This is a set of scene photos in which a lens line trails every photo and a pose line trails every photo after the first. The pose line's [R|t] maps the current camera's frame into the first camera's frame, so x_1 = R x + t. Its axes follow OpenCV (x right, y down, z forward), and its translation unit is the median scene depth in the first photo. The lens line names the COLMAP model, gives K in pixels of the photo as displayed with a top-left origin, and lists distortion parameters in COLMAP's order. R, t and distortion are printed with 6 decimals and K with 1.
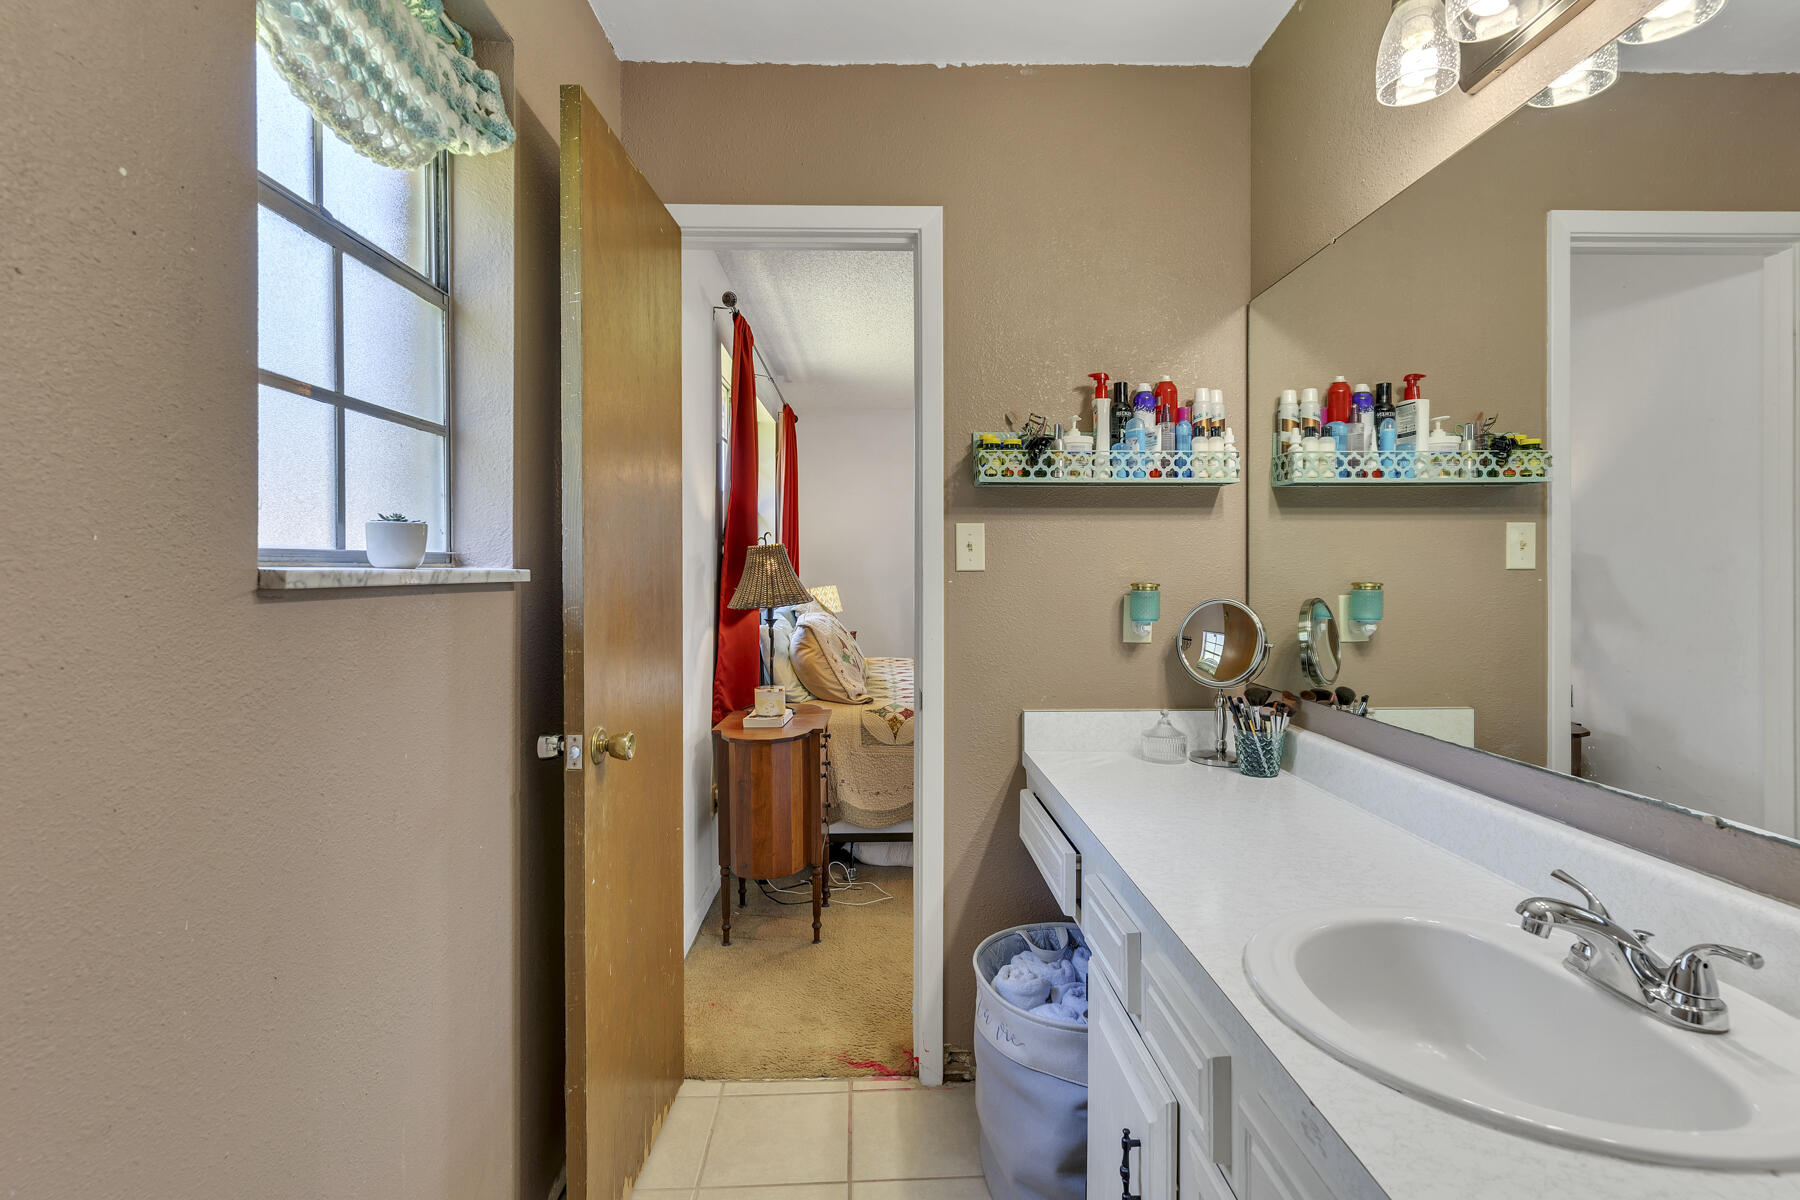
lens RADIAL K [[878.4, 0, 905.9], [0, 878.4, 595.9], [0, 0, 1]] dist [-0.001323, -0.000422]
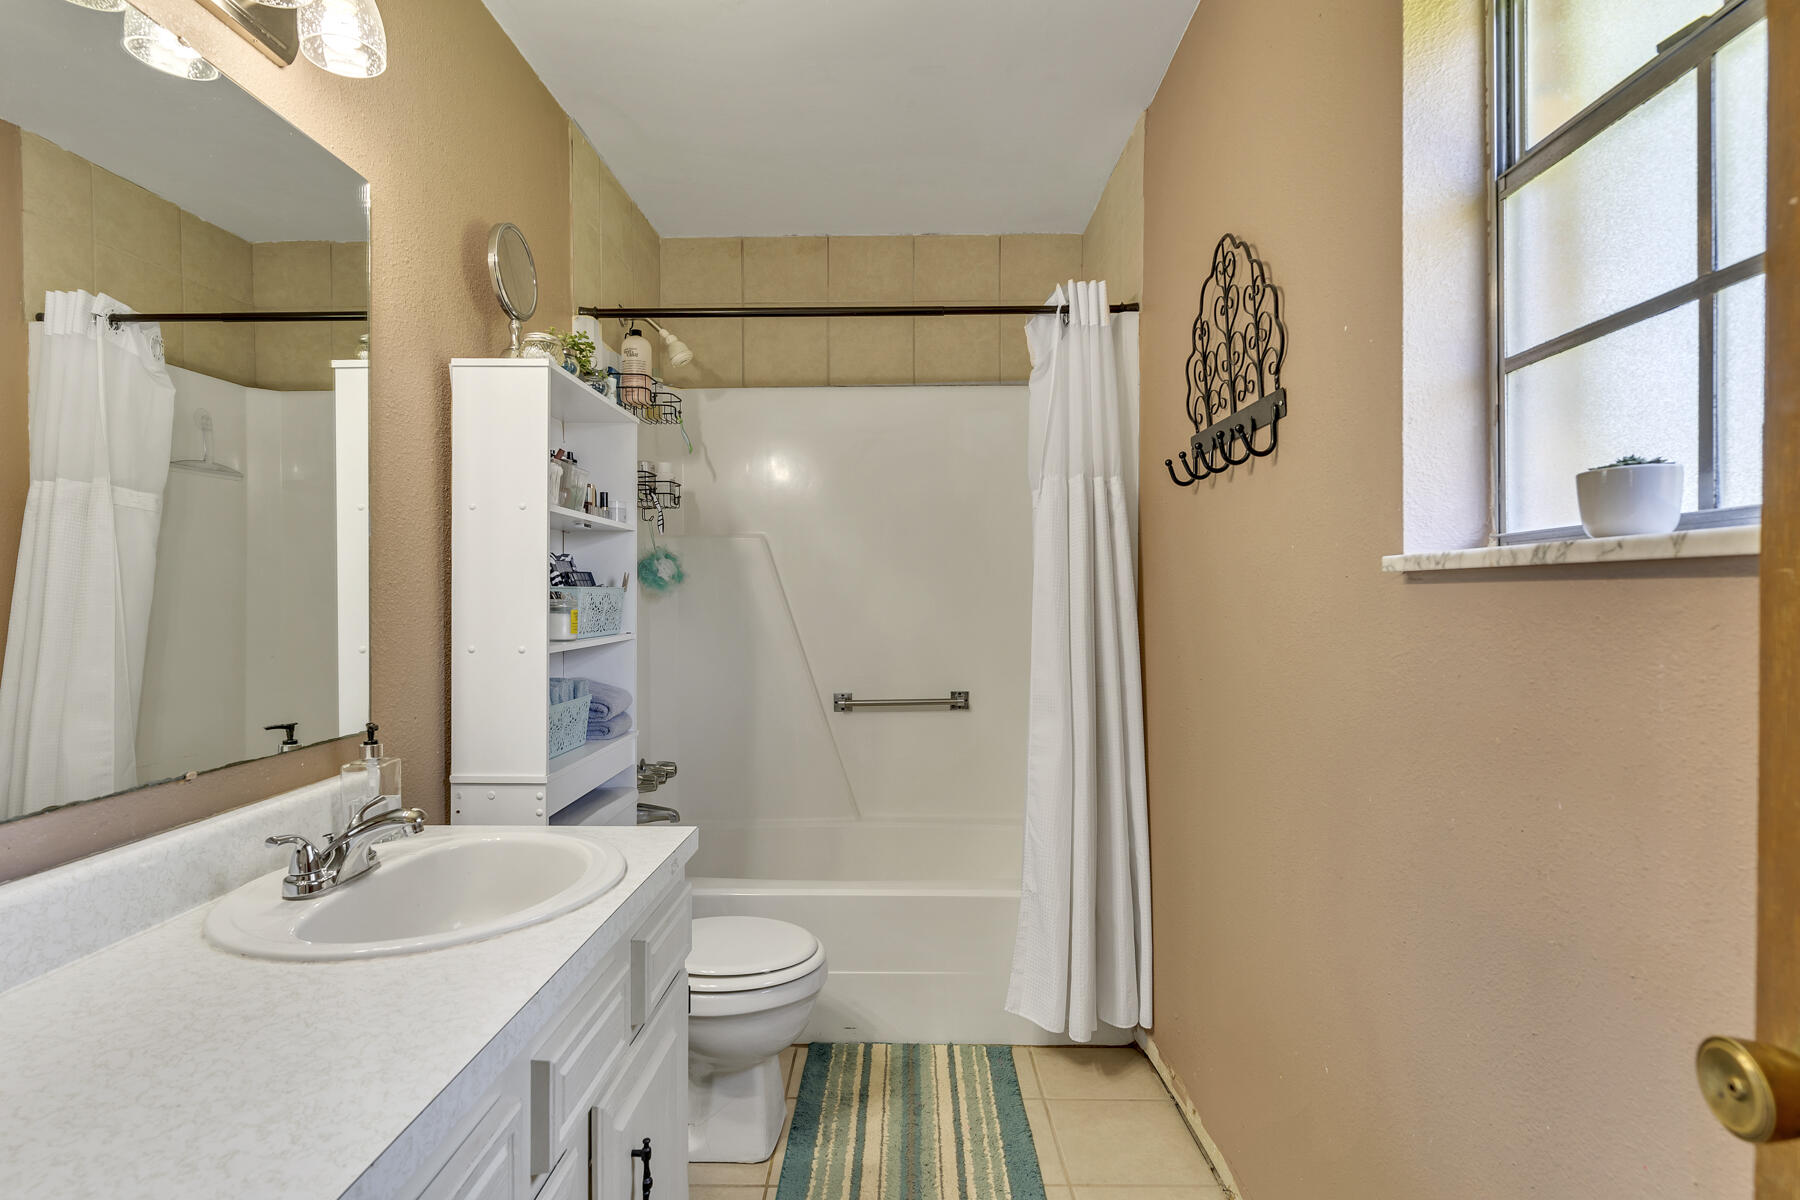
lens RADIAL K [[878.4, 0, 905.9], [0, 878.4, 595.9], [0, 0, 1]] dist [-0.001323, -0.000422]
pose [[-0.999247, 0.000224, 0.038807, -0.069983], [0.001388, 0.999550, 0.029972, -0.011245], [-0.038783, 0.030003, -0.998797, 1.972333]]
